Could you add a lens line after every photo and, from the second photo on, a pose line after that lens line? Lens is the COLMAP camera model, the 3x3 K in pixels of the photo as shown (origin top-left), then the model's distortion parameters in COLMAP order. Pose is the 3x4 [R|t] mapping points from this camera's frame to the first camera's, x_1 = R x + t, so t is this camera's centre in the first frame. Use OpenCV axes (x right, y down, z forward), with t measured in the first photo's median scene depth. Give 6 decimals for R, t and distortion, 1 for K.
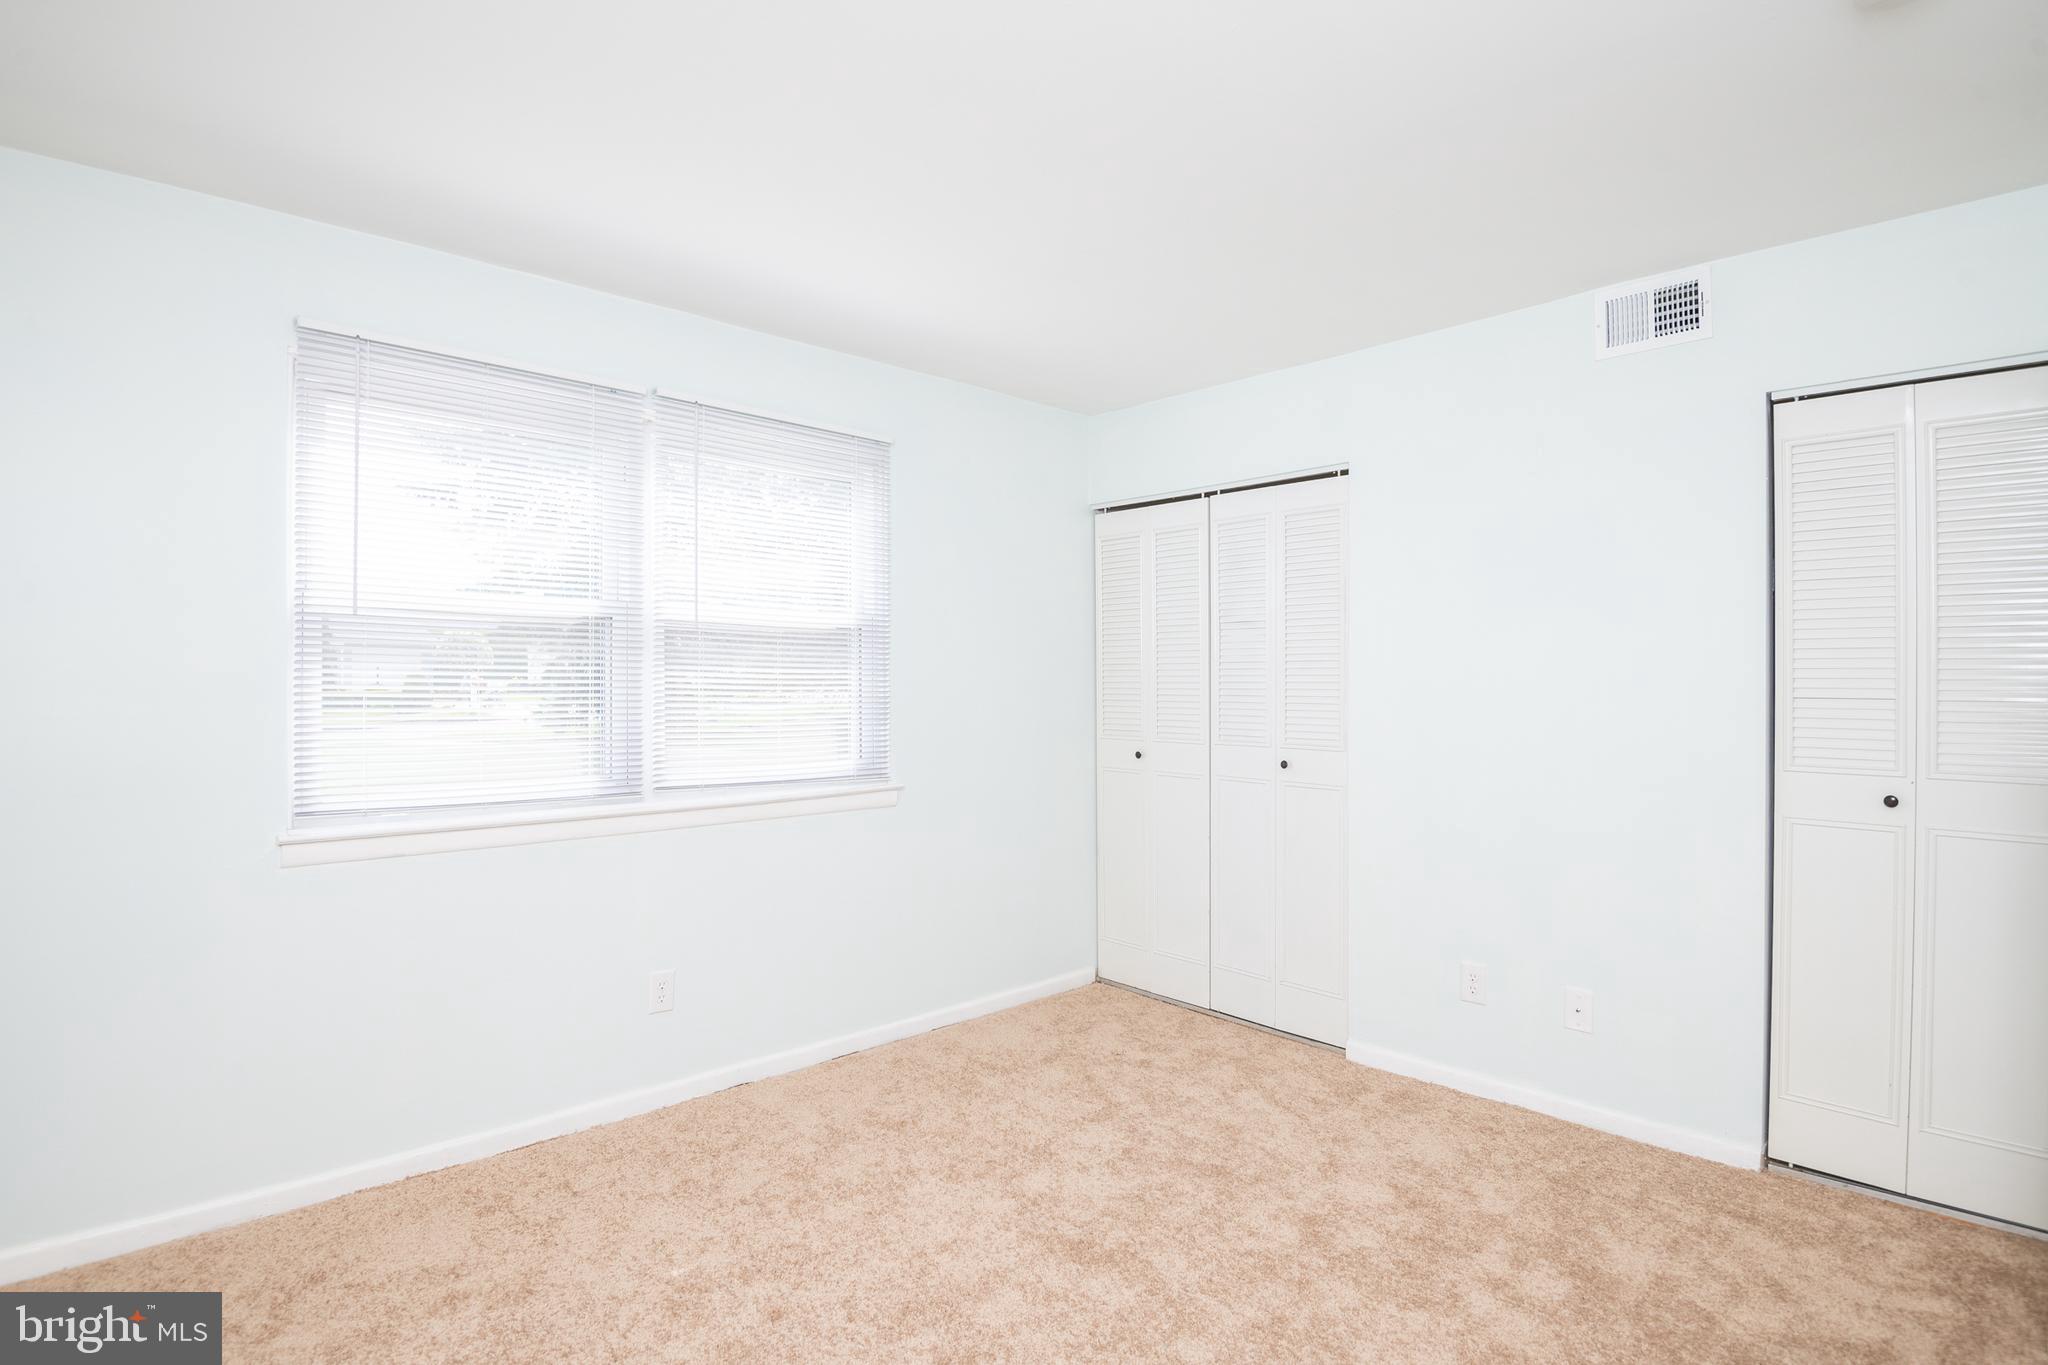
lens RADIAL K [[1058.7, 0, 997.5], [0, 1058.7, 689.3], [0, 0, 1]] dist [0.000245, -0.027249]
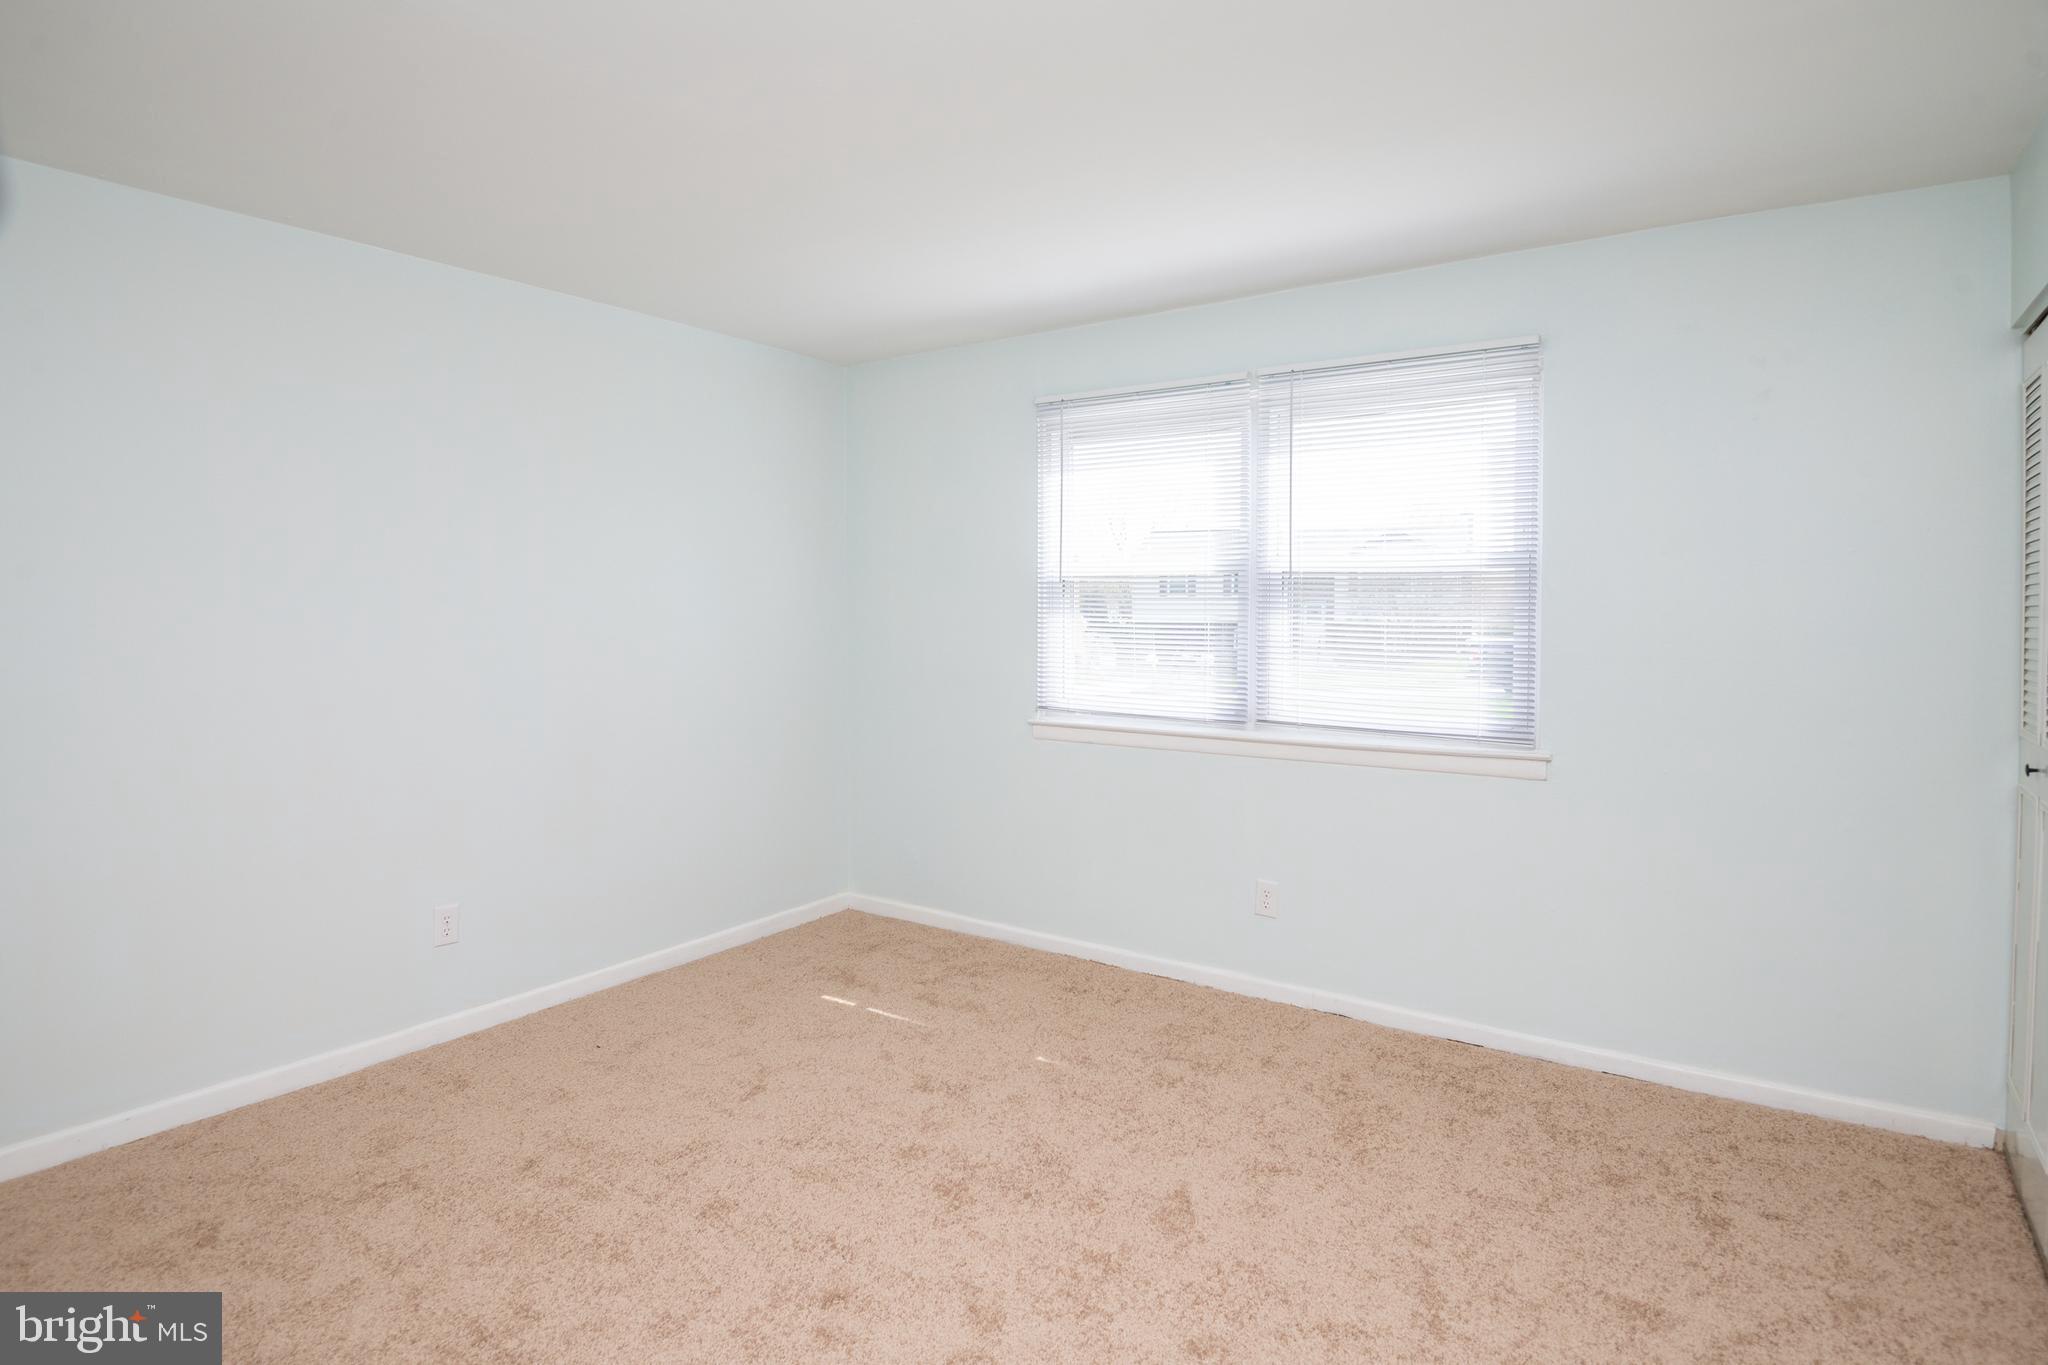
lens RADIAL K [[1097.8, 0, 1017.9], [0, 1097.8, 679.2], [0, 0, 1]] dist [-0.018462, -0.001689]
pose [[0.200005, 0.052591, -0.978382, 0.758860], [-0.015372, 0.998604, 0.050536, -0.006955], [0.979674, 0.004932, 0.200534, 0.488601]]
